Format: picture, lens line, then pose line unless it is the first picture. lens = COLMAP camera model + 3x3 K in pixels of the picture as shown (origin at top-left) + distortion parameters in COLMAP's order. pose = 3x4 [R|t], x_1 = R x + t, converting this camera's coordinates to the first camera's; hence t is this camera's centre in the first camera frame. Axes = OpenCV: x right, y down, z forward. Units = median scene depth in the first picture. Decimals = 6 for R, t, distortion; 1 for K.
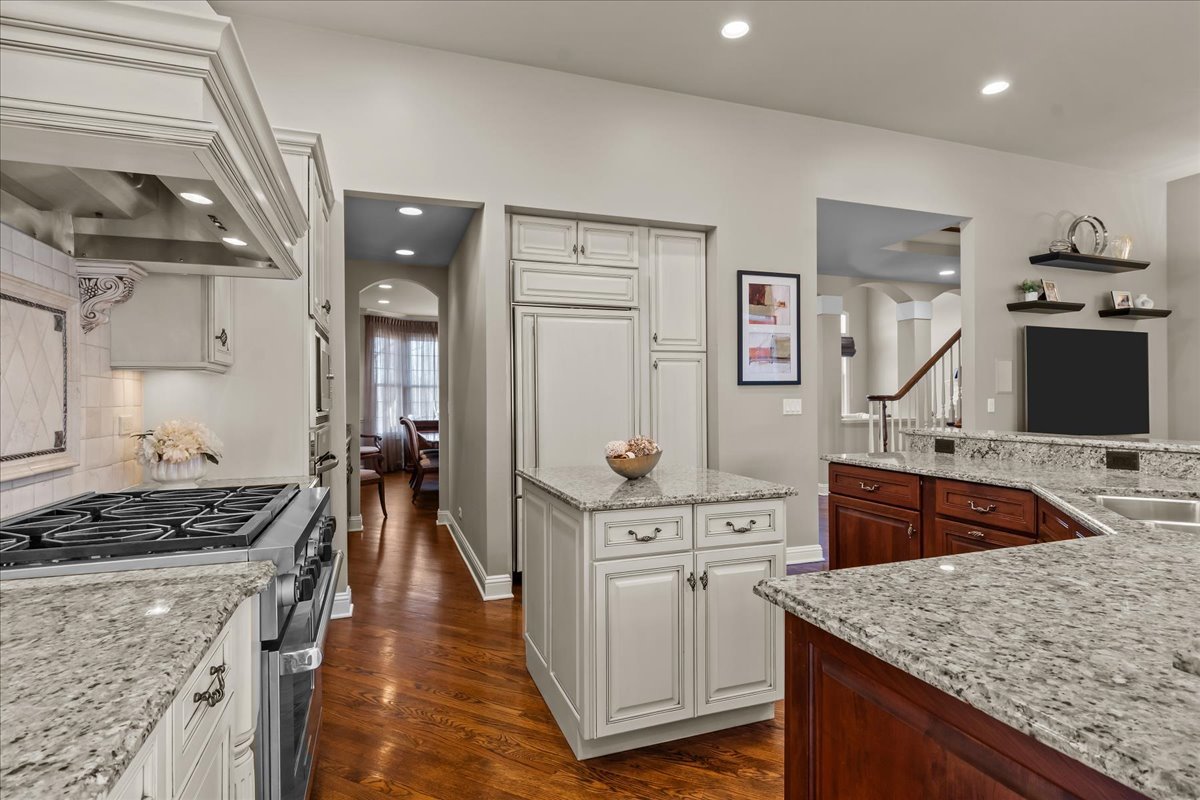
lens RADIAL K [[618.8, 0, 605.6], [0, 618.8, 397.4], [0, 0, 1]] dist [-0.010082, 0.004330]
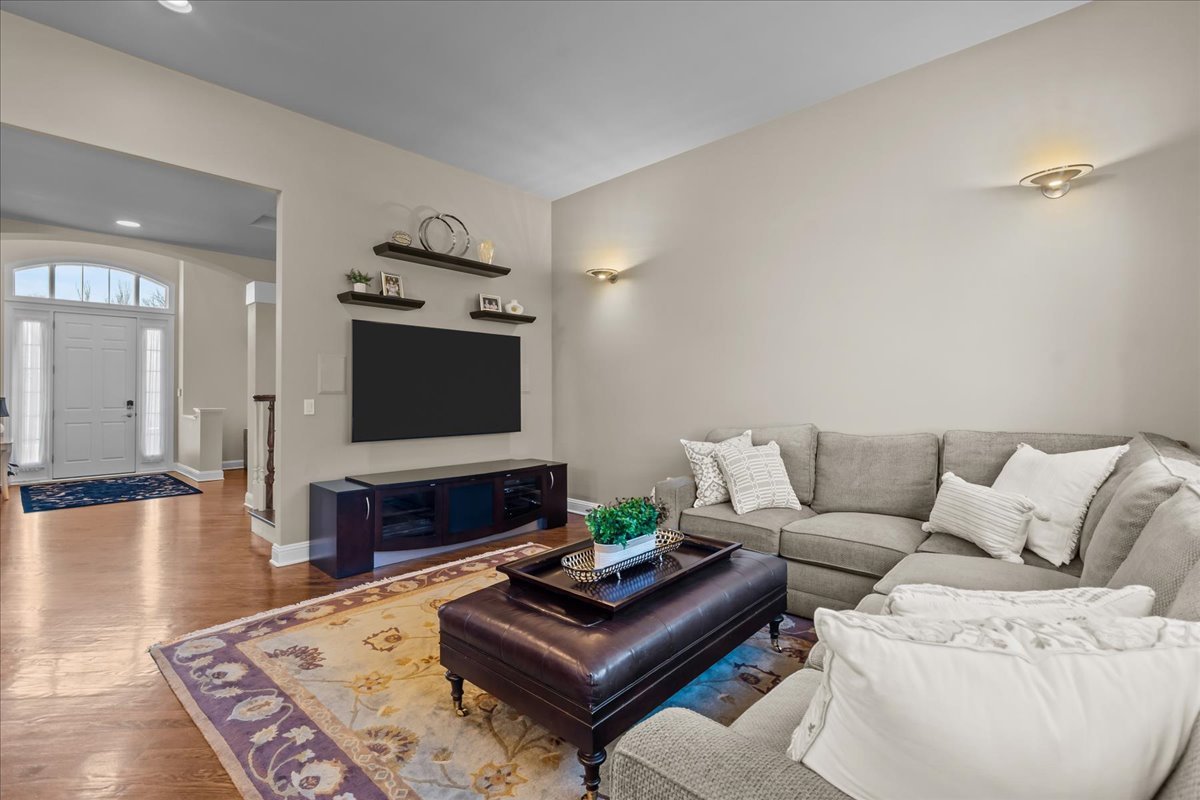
lens RADIAL K [[531.5, 0, 598.1], [0, 531.5, 385.9], [0, 0, 1]] dist [-0.004183, -0.000231]
pose [[0.890322, 0.012170, 0.455169, 0.763298], [-0.006554, 0.999882, -0.013914, -0.011069], [-0.455284, 0.009405, 0.890296, 0.161294]]
